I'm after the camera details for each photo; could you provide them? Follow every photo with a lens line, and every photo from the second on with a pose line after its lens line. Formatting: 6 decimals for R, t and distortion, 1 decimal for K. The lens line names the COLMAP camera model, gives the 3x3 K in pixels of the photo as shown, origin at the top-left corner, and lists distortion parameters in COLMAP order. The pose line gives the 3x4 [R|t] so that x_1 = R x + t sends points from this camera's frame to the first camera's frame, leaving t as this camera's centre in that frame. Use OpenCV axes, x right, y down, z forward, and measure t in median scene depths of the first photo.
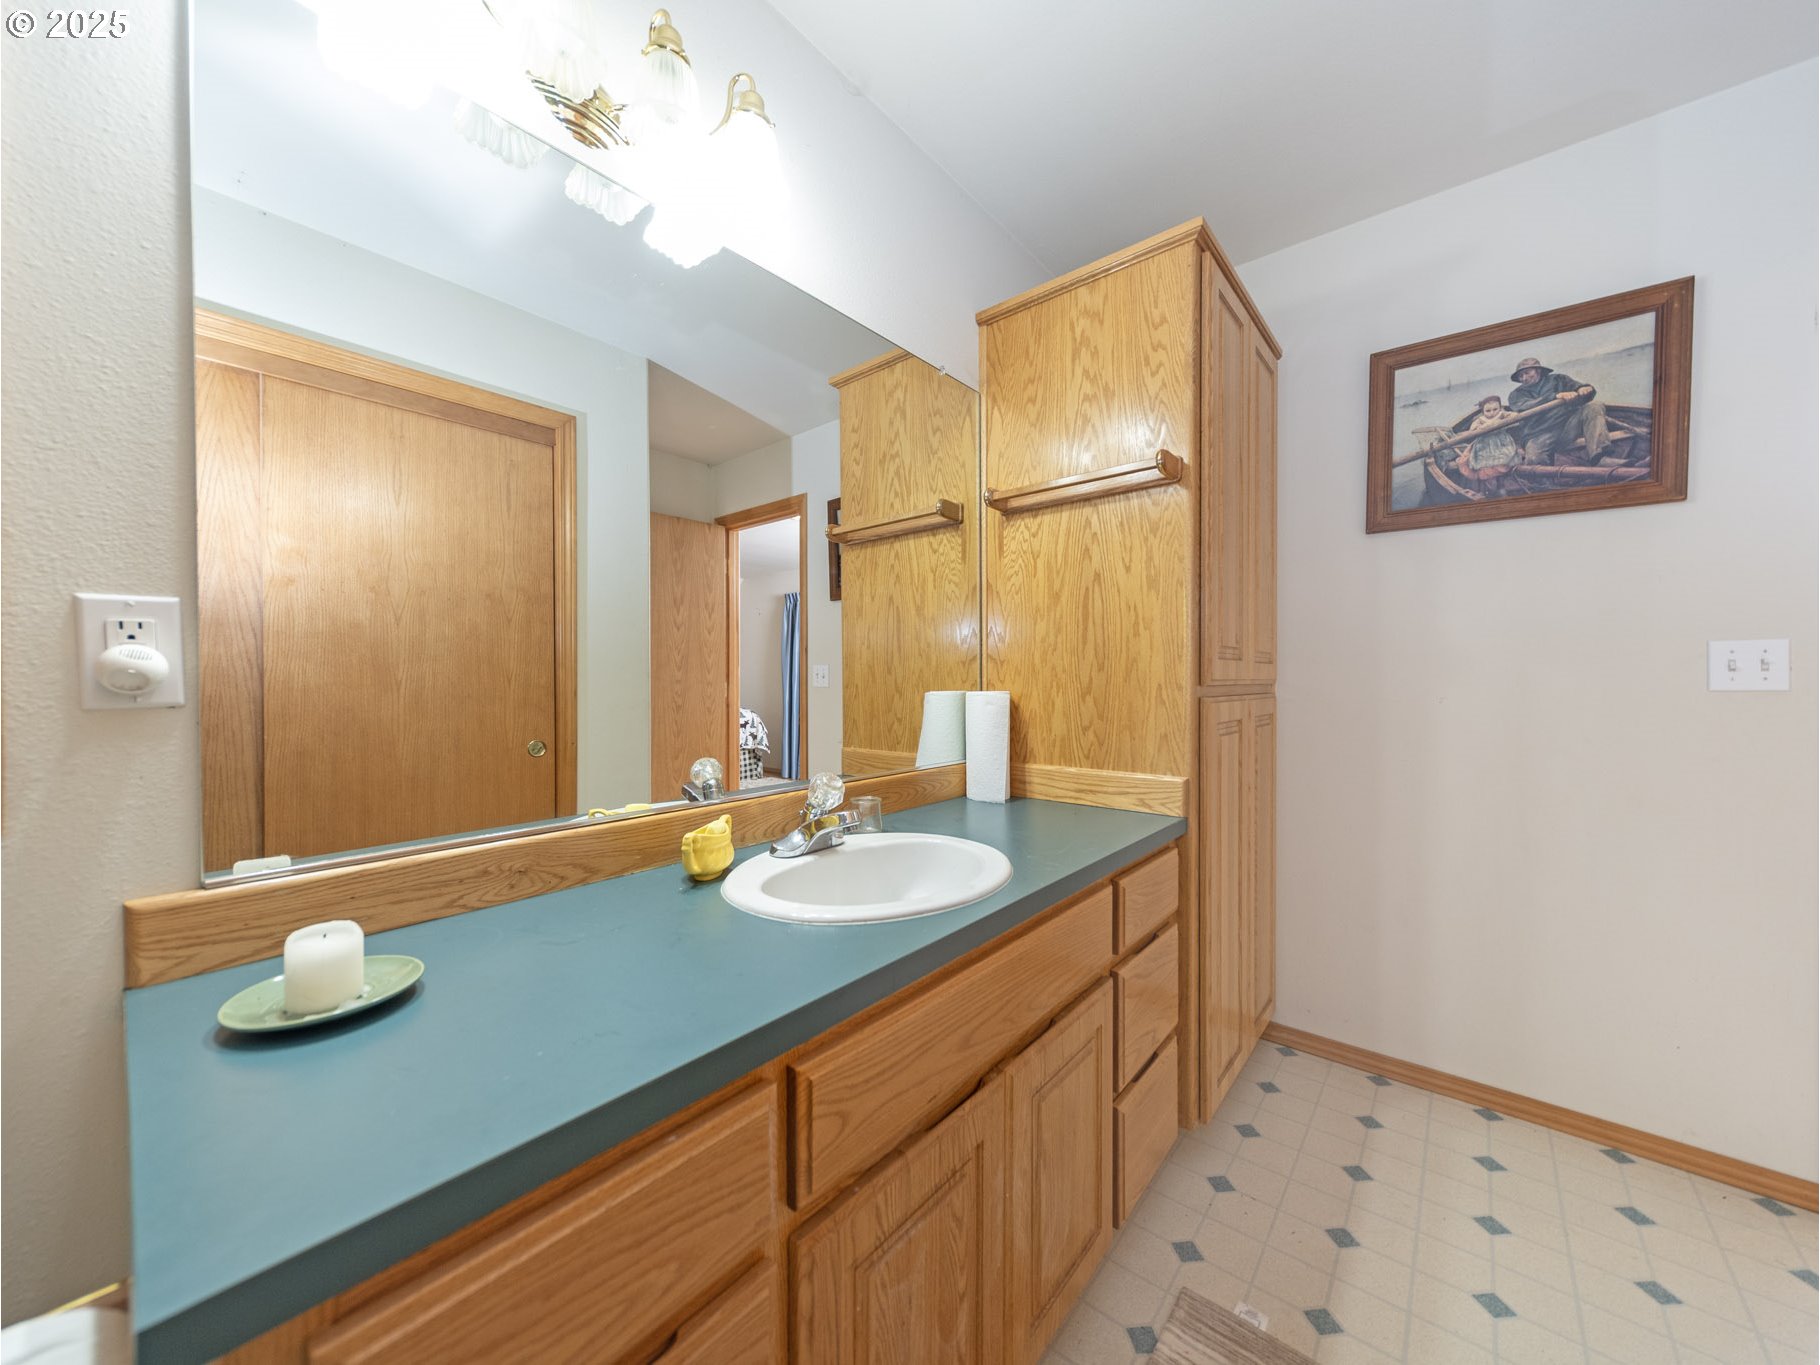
lens RADIAL K [[664.6, 0, 913.7], [0, 664.6, 686.1], [0, 0, 1]] dist [0.003411, -0.001394]
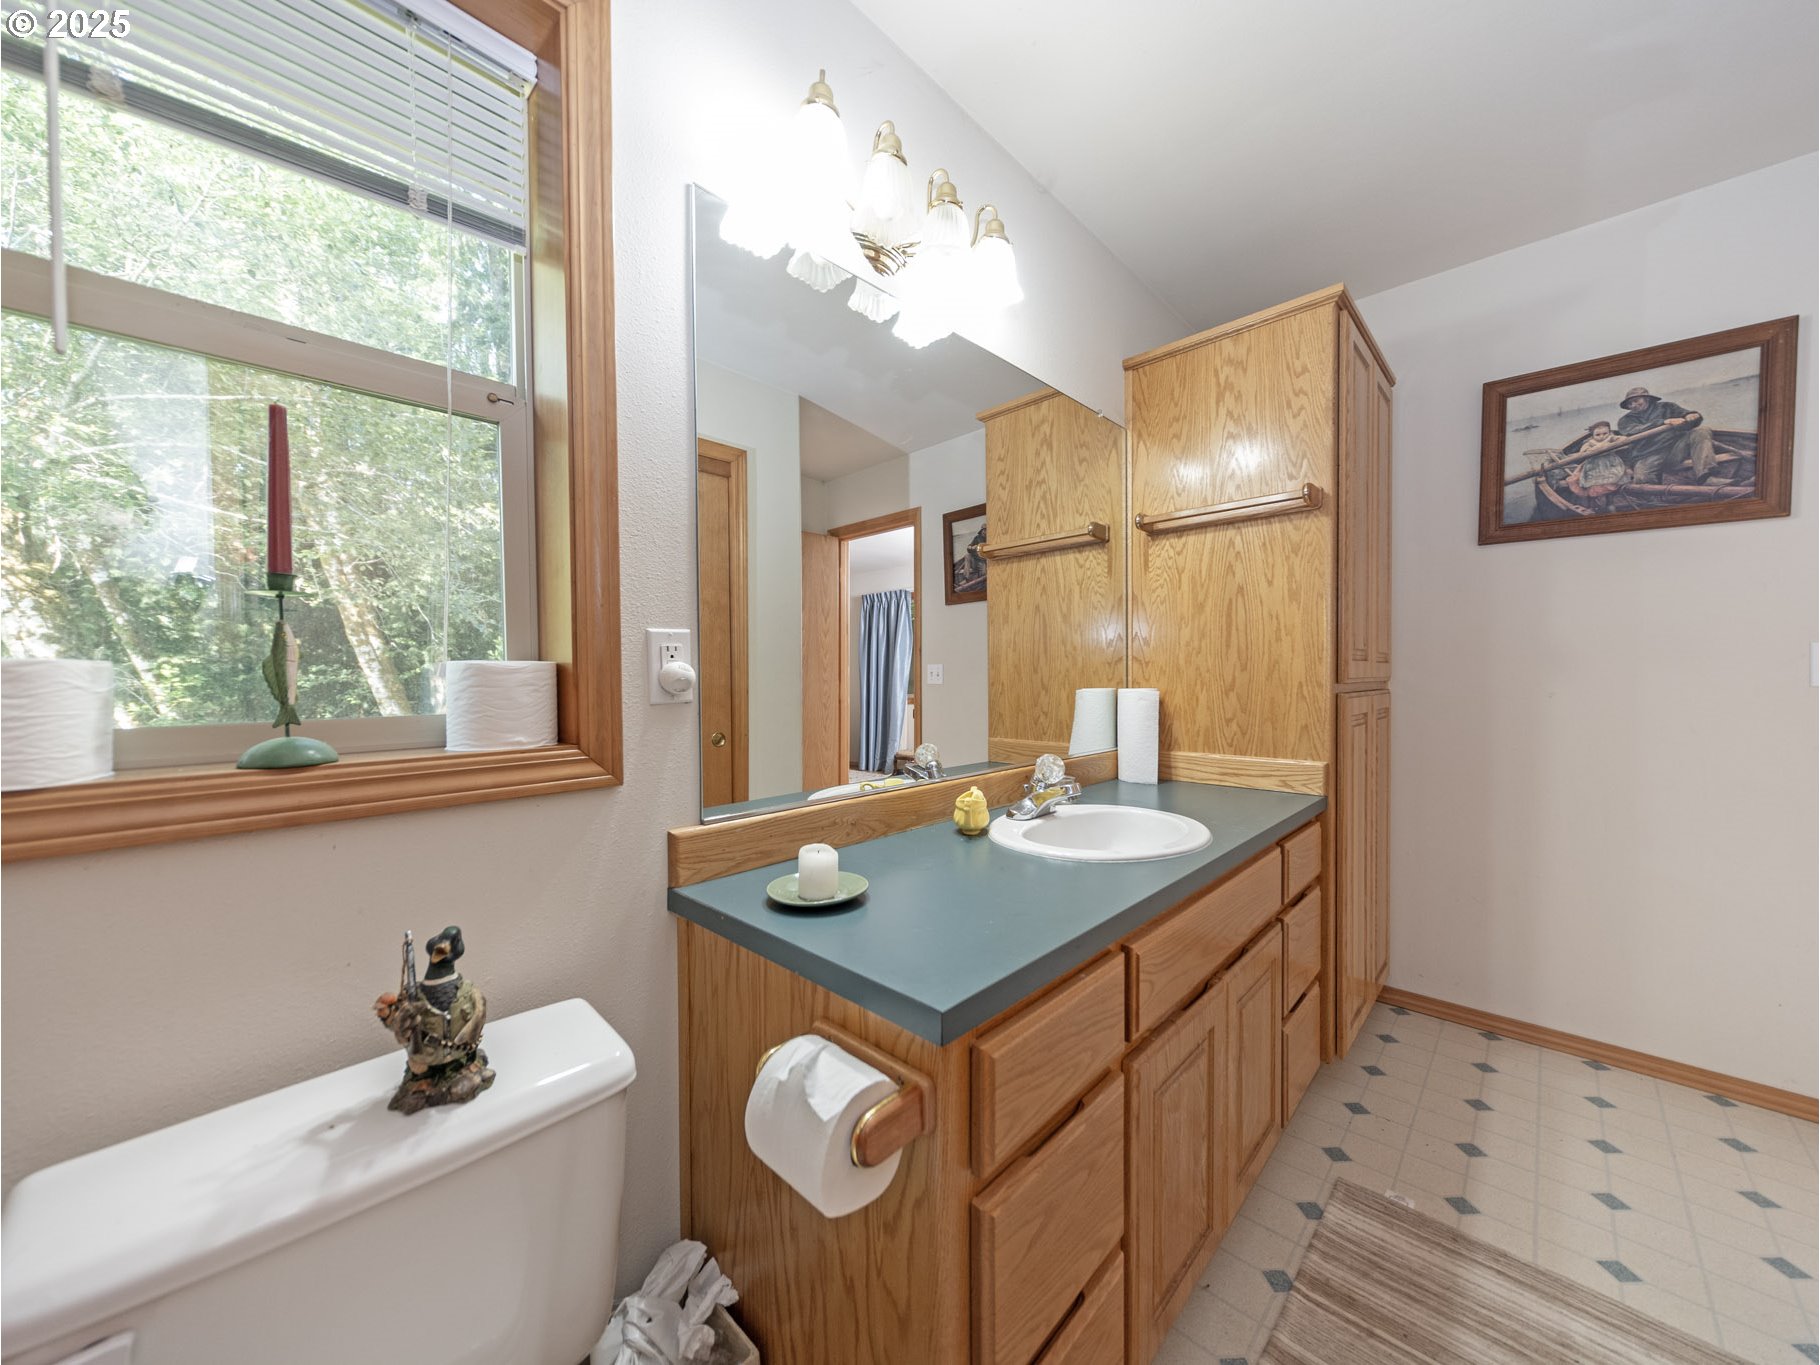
lens RADIAL K [[664.6, 0, 913.2], [0, 664.6, 686.2], [0, 0, 1]] dist [0.003411, -0.001394]
pose [[0.997898, -0.002773, -0.064744, -0.231342], [0.003215, 0.999972, 0.006726, -0.005884], [0.064724, -0.006920, 0.997879, -0.207452]]
